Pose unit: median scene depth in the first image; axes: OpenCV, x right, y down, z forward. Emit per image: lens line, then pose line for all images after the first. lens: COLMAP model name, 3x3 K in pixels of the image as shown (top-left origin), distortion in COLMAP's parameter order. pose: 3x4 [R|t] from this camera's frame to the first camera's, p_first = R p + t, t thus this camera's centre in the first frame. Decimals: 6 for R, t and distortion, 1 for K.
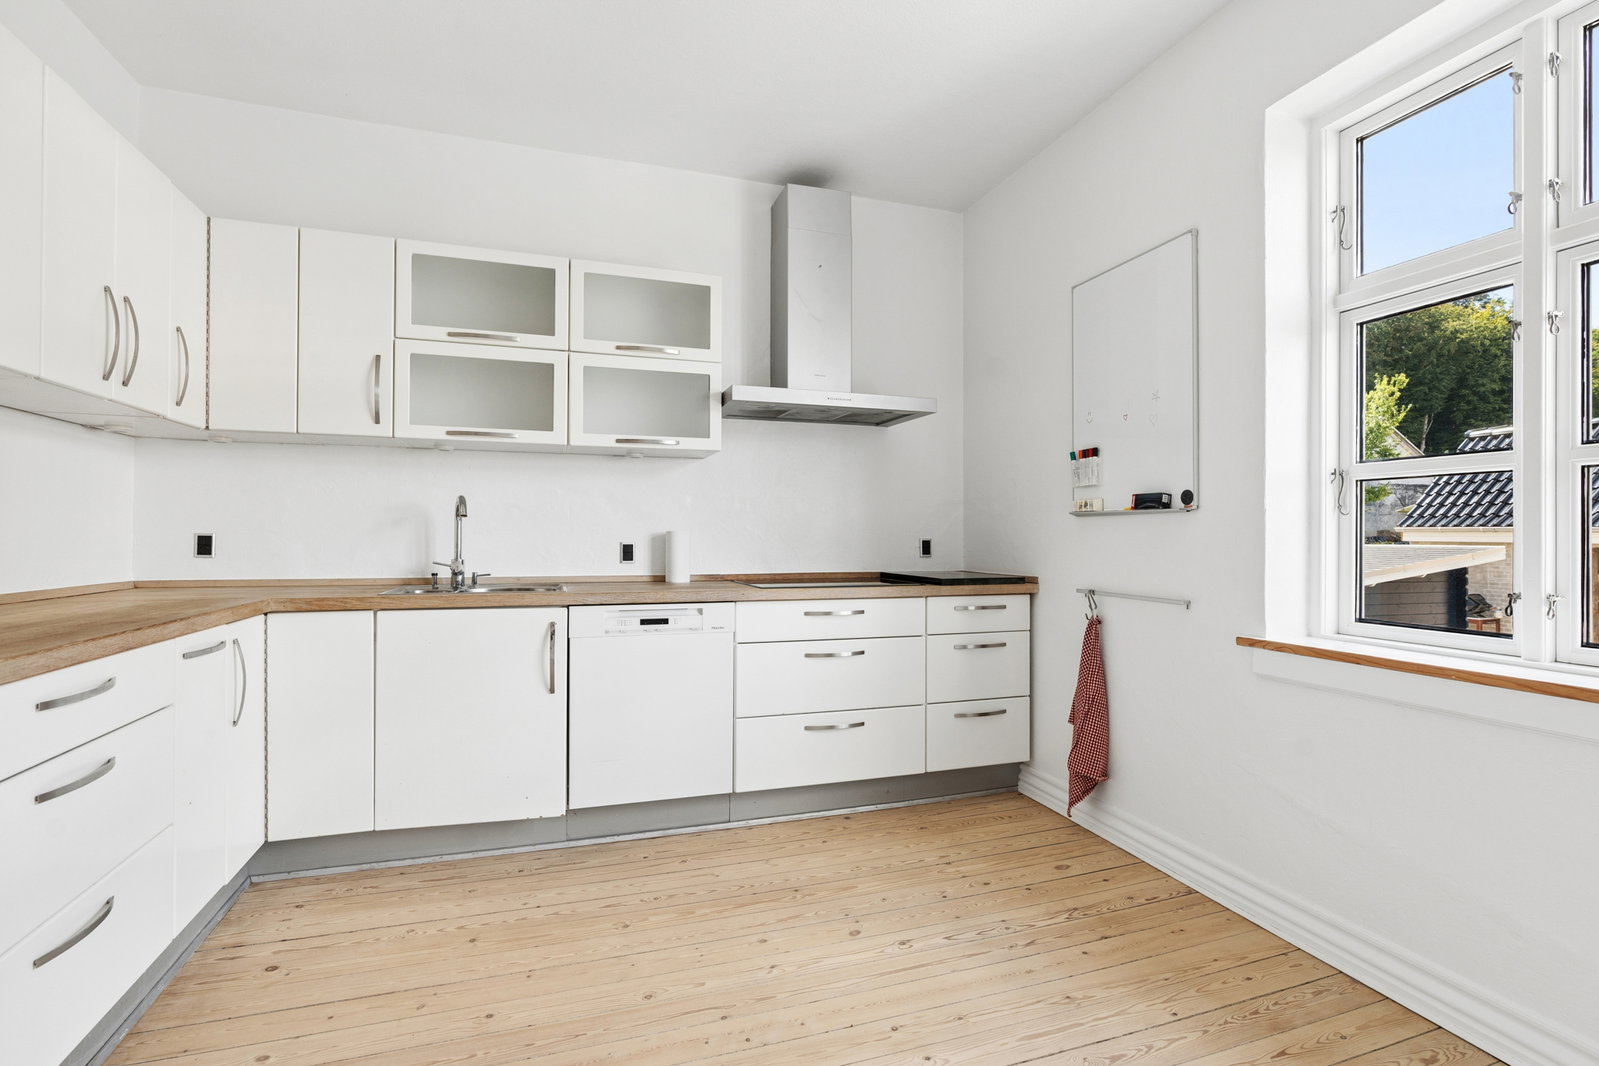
lens RADIAL K [[766.1, 0, 805.1], [0, 766.1, 533.0], [0, 0, 1]] dist [-0.001131, 0.001101]
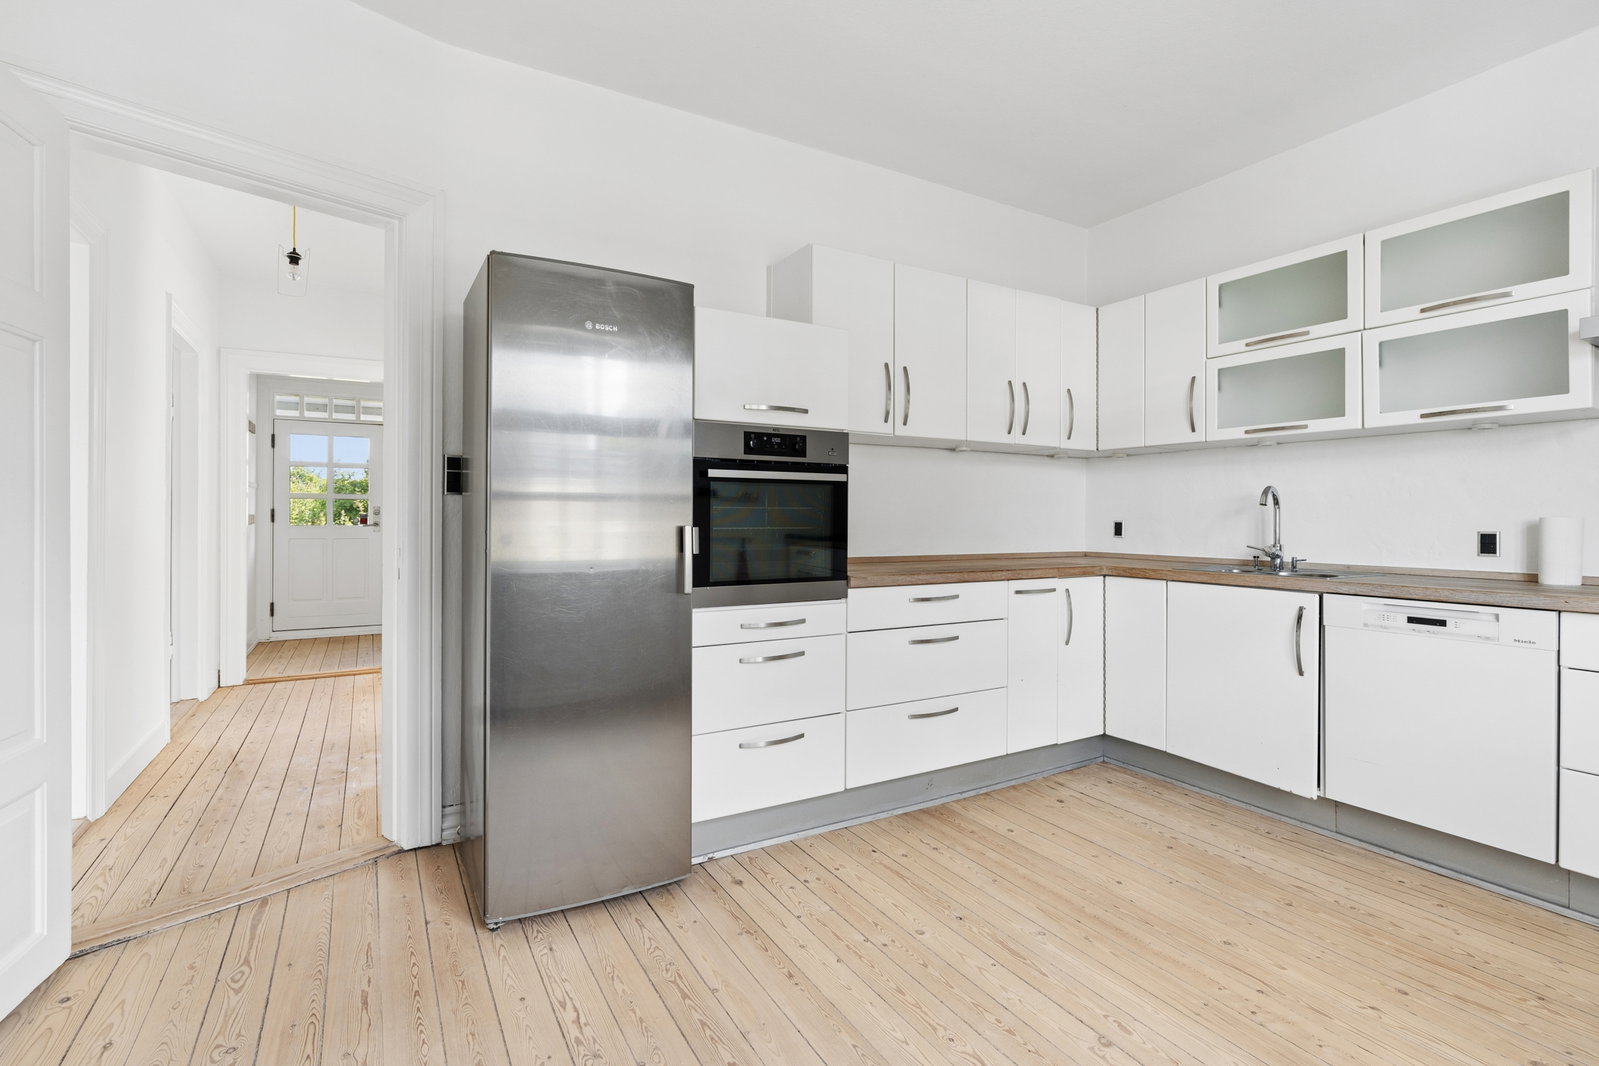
lens RADIAL K [[766.1, 0, 797.0], [0, 766.1, 524.1], [0, 0, 1]] dist [-0.001131, 0.001101]
pose [[0.191809, 0.003176, -0.981427, 0.528606], [-0.002432, 0.999993, 0.002761, 0.004319], [0.981429, 0.001857, 0.191815, 0.131897]]
